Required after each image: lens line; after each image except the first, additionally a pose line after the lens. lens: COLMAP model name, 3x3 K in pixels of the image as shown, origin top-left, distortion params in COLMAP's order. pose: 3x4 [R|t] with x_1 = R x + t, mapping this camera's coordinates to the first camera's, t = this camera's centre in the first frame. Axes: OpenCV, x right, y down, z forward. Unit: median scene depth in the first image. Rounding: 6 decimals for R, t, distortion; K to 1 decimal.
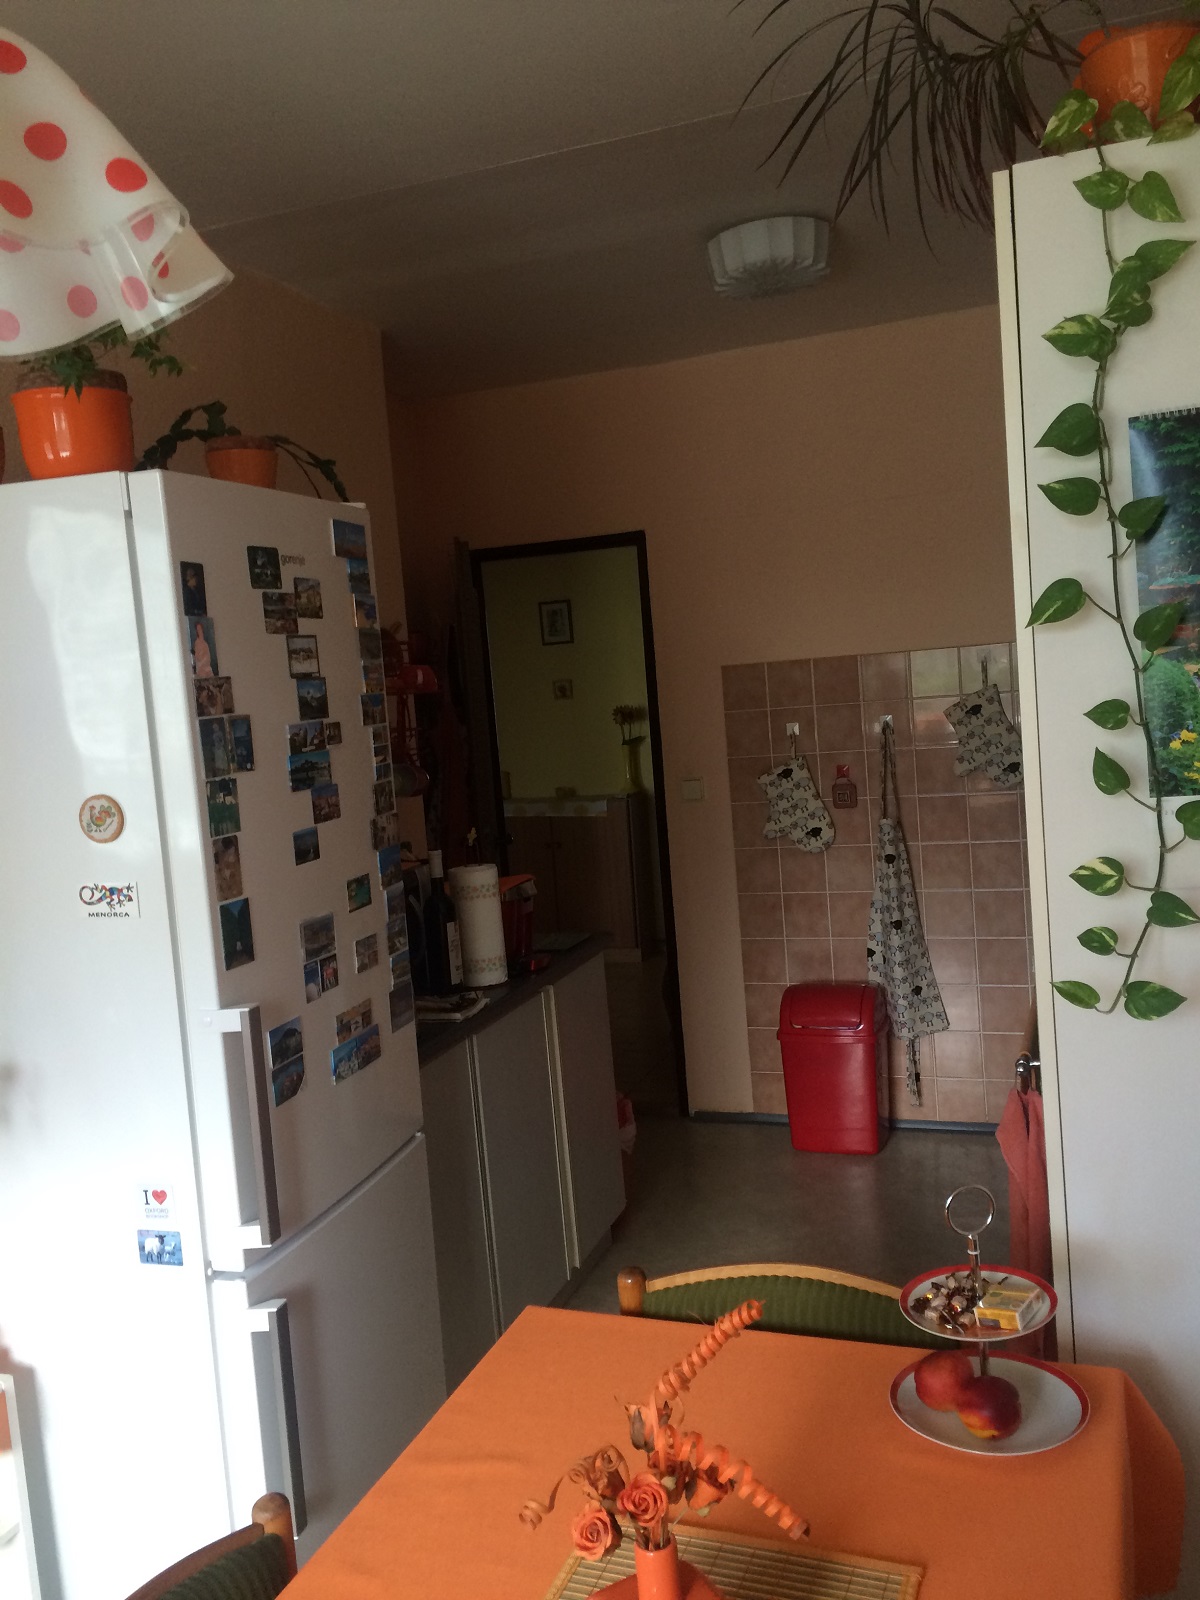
lens RADIAL K [[1384.3, 0, 607.4], [0, 1384.3, 807.4], [0, 0, 1]] dist [0.086251, -0.112252]
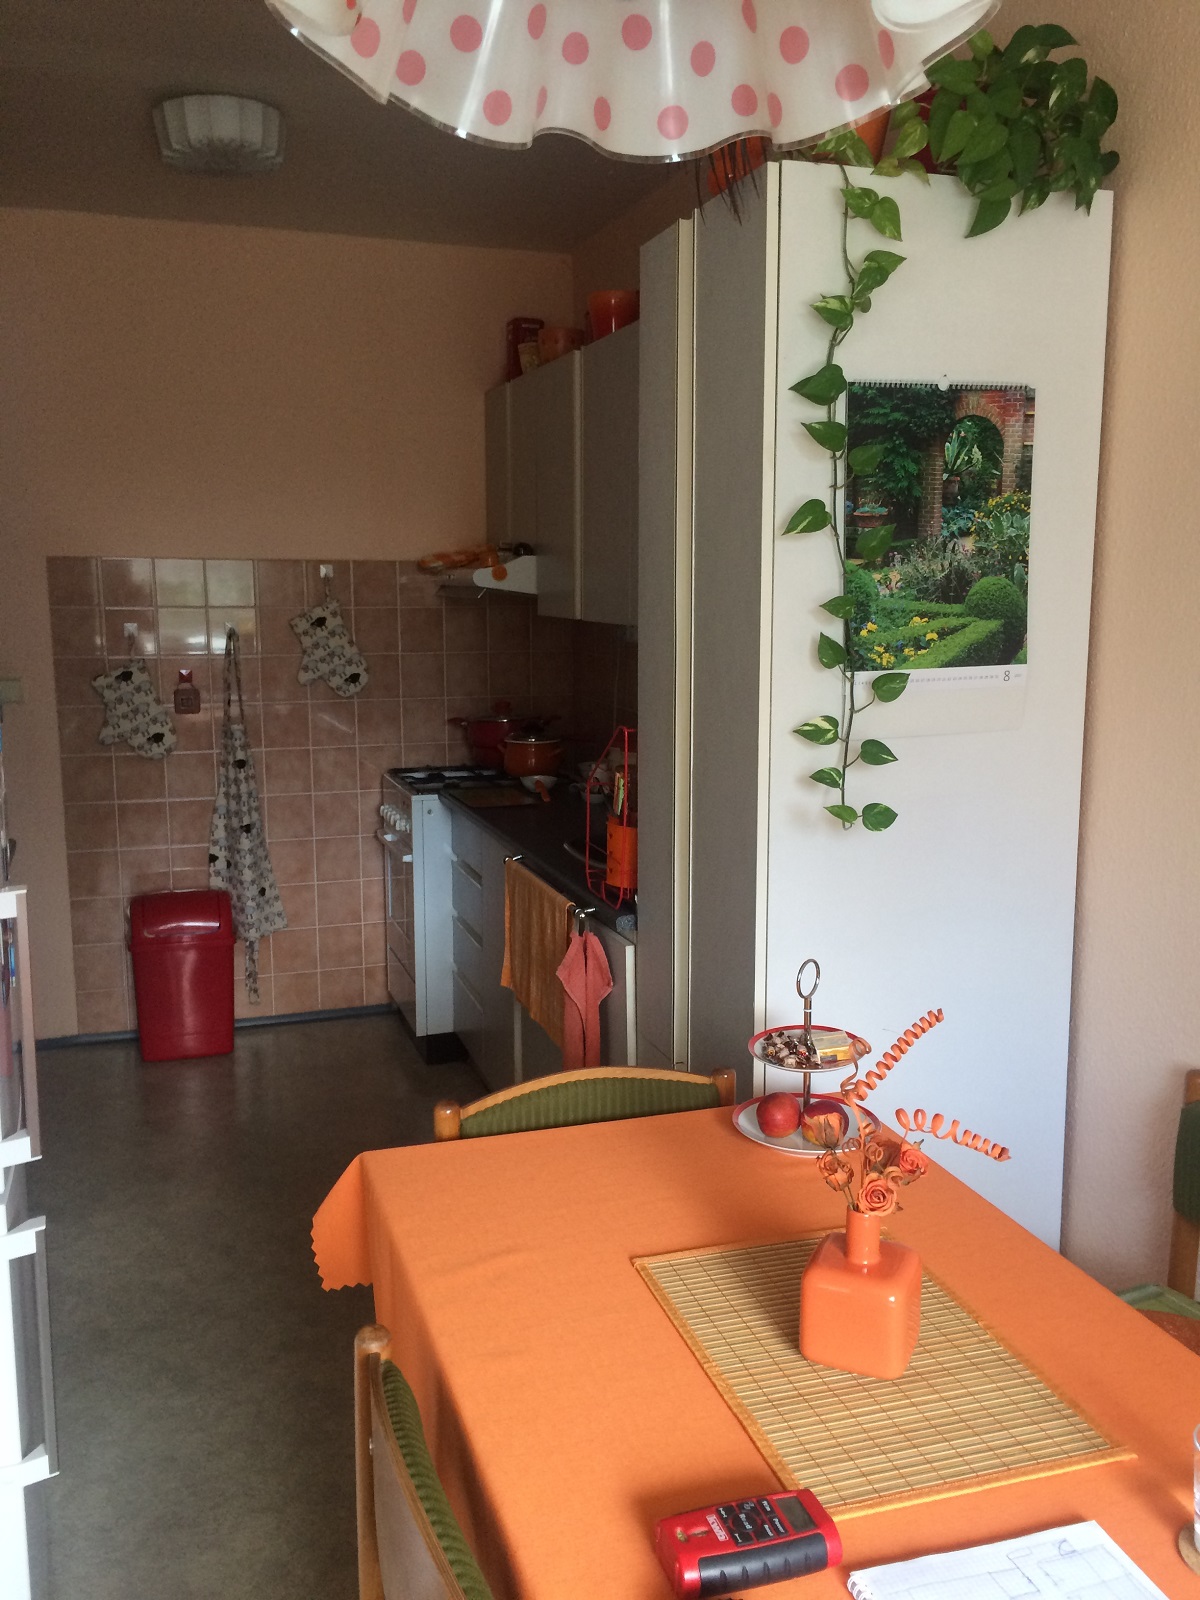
lens RADIAL K [[1384.3, 0, 607.4], [0, 1384.3, 807.4], [0, 0, 1]] dist [0.086251, -0.112252]
pose [[0.765168, -0.023179, 0.643413, -0.247265], [-0.003714, 0.999176, 0.040412, 0.026650], [-0.643820, -0.033311, 0.764452, 0.047651]]
